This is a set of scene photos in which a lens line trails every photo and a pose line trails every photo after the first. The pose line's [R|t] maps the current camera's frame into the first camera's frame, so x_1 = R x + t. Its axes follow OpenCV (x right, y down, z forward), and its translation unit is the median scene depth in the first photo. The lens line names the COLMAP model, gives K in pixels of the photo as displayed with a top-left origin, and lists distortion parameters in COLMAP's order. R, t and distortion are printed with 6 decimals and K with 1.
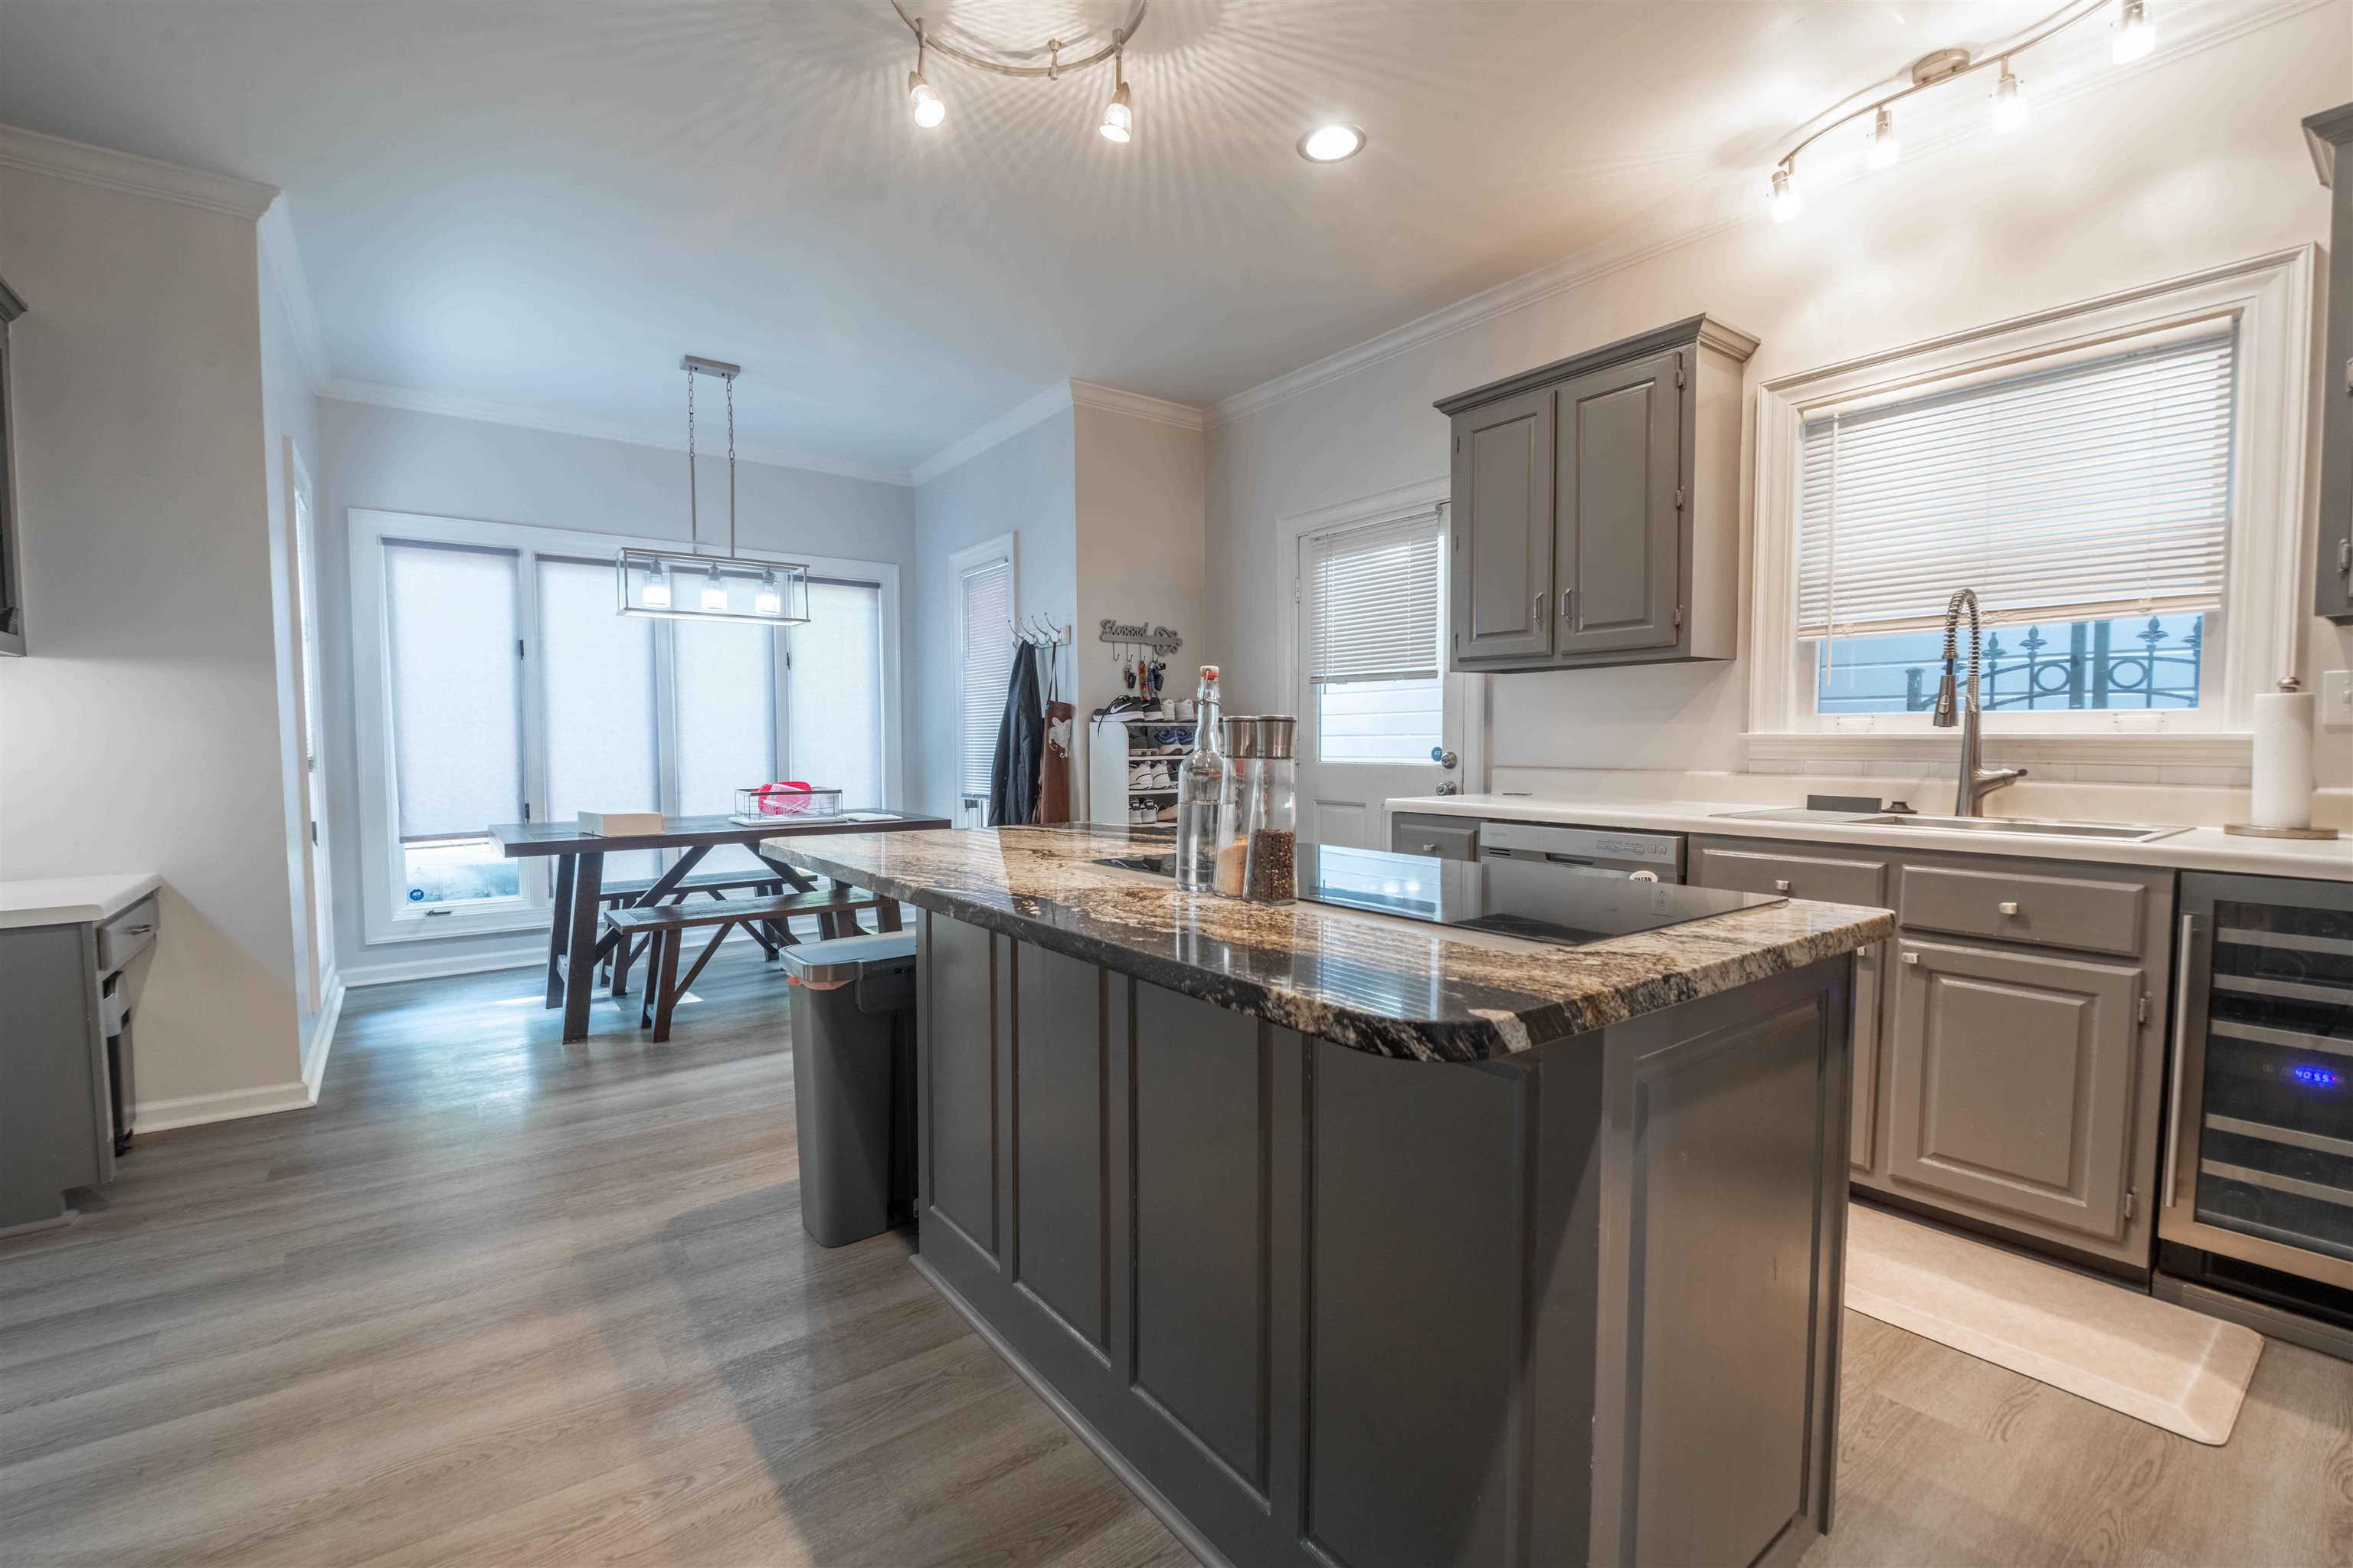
lens RADIAL K [[1014.1, 0, 1139.9], [0, 1014.1, 782.3], [0, 0, 1]] dist [-0.001258, -0.000294]
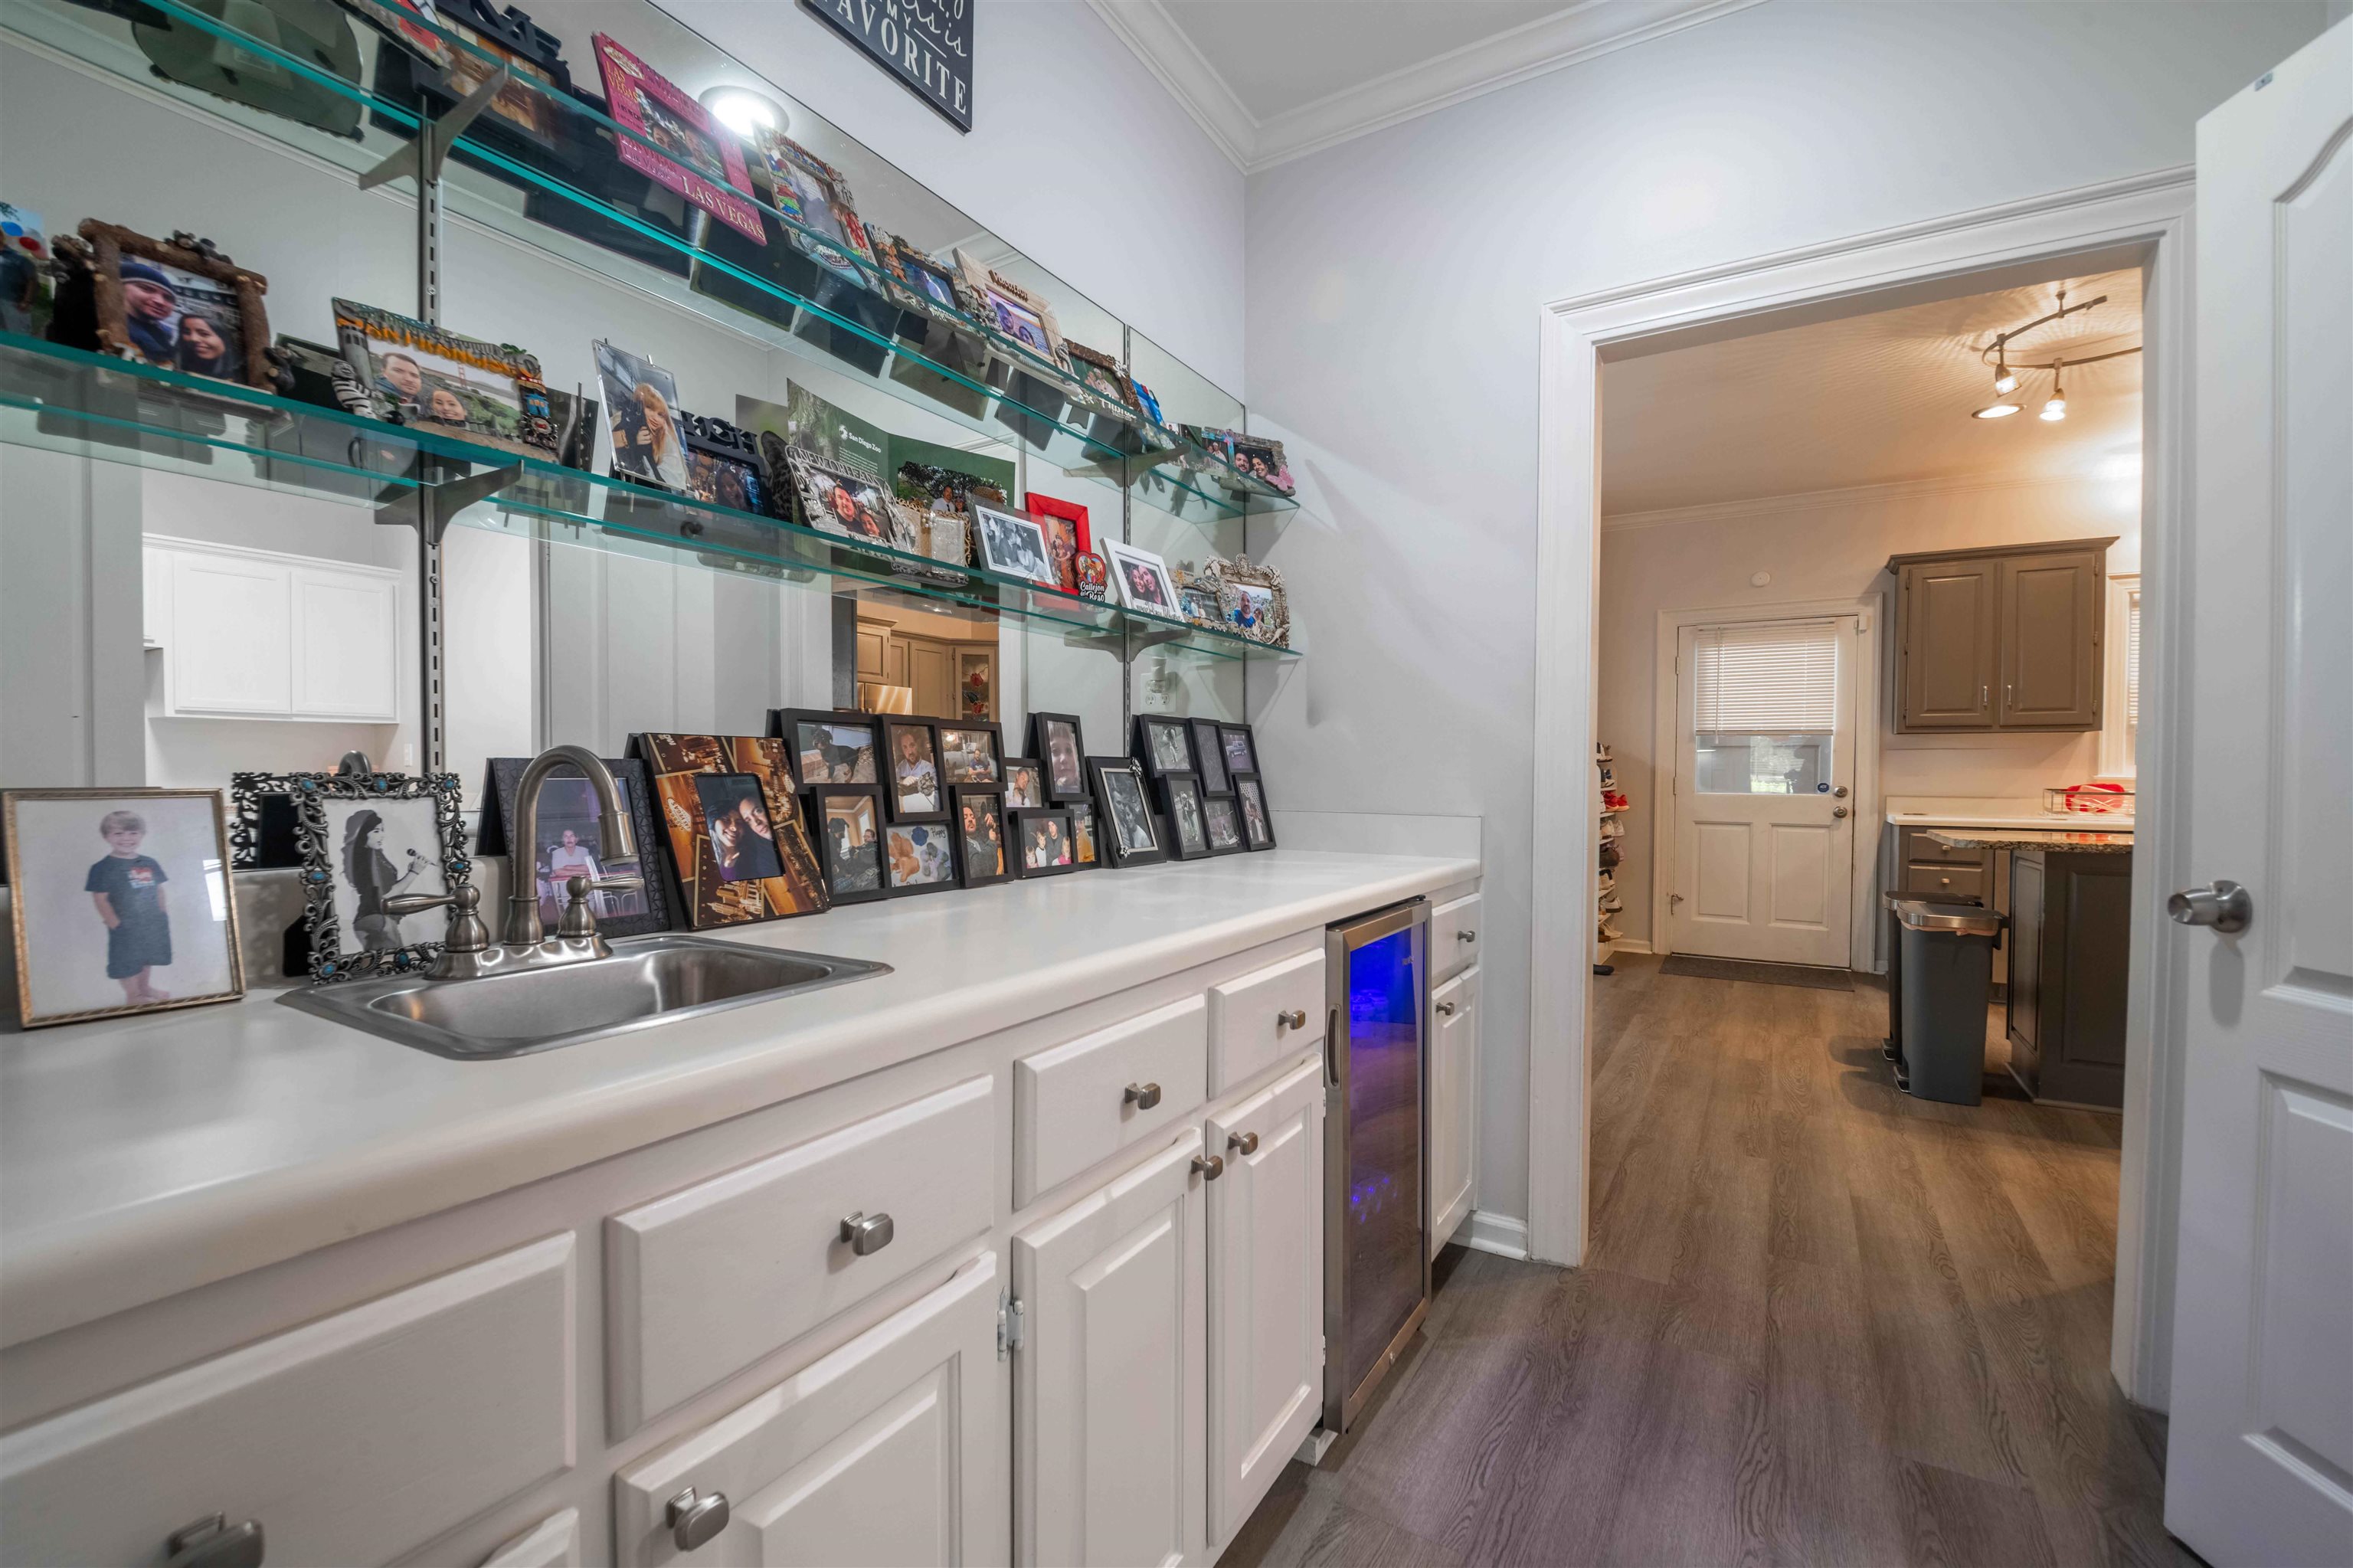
lens RADIAL K [[1014.1, 0, 1139.9], [0, 1014.1, 782.3], [0, 0, 1]] dist [-0.001258, -0.000294]
pose [[0.928368, 0.008032, 0.371577, -1.700355], [0.008011, 0.999102, -0.041612, 0.026113], [-0.371577, 0.041608, 0.927469, 0.042488]]
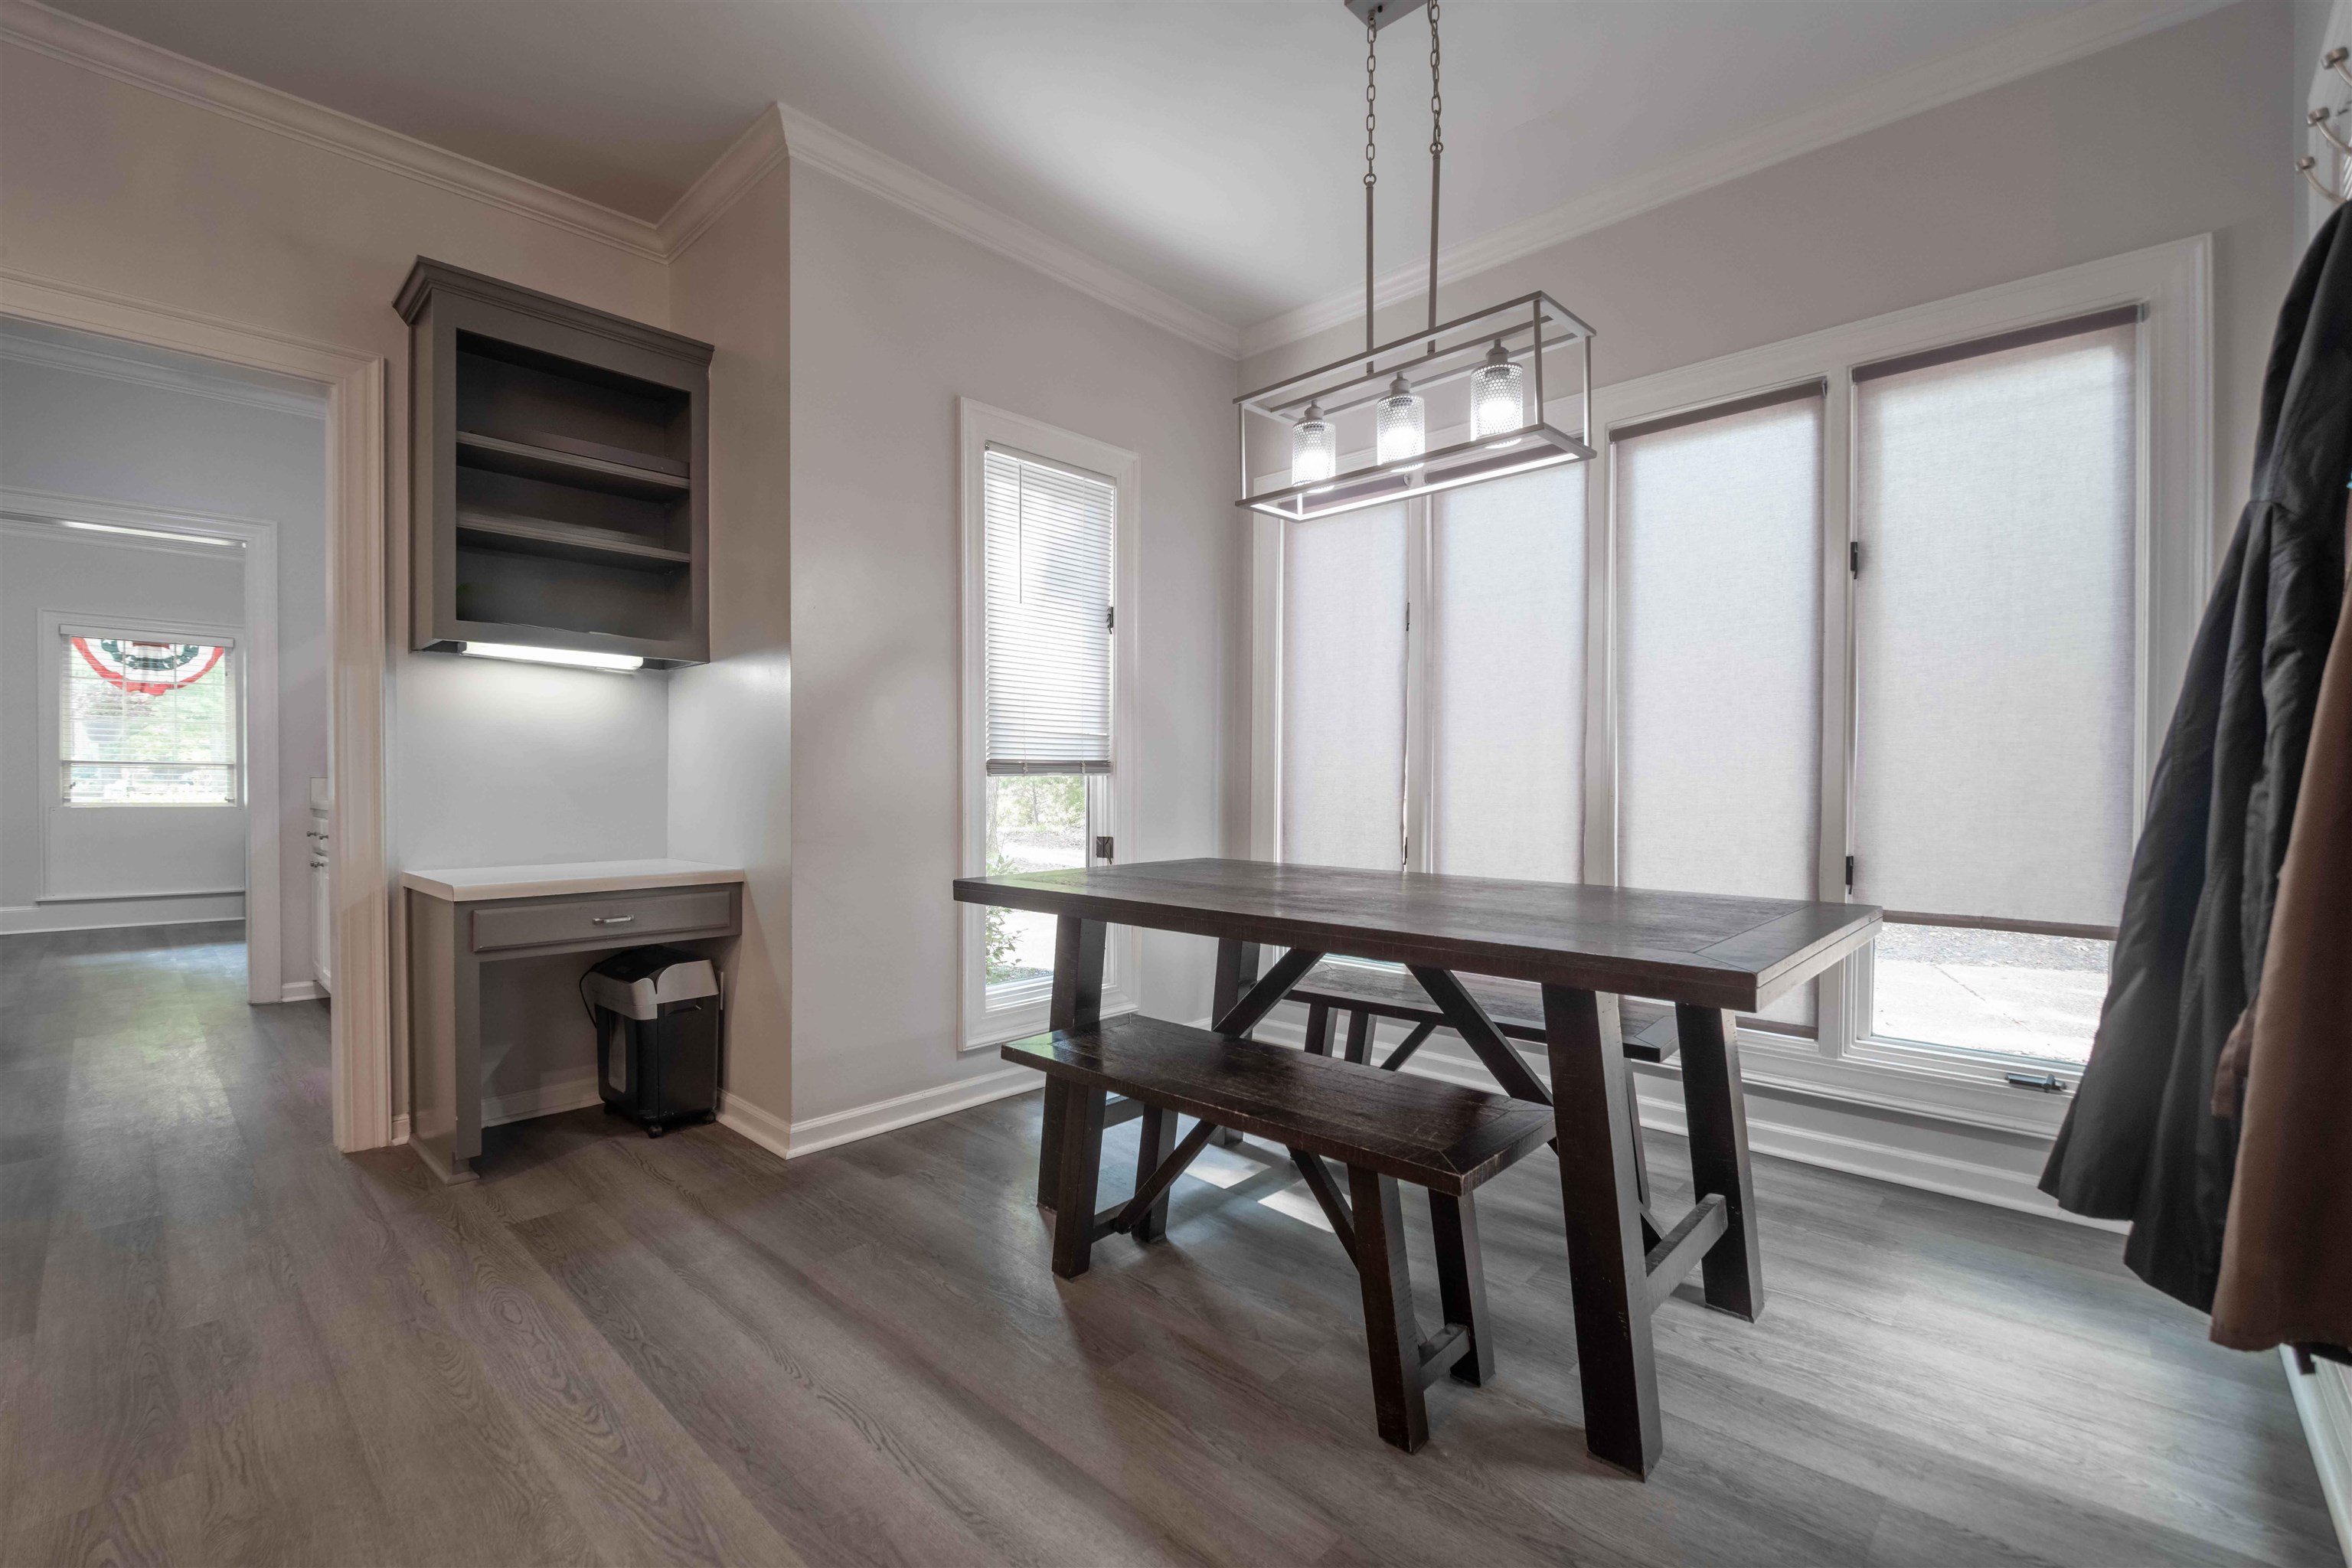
lens RADIAL K [[1013.6, 0, 1139.4], [0, 1013.6, 782.3], [0, 0, 1]] dist [-0.001258, -0.000294]
pose [[0.168960, 0.019586, -0.985428, 0.079796], [-0.059790, 0.998165, 0.009588, -0.028019], [0.983808, 0.057299, 0.169821, 1.297354]]
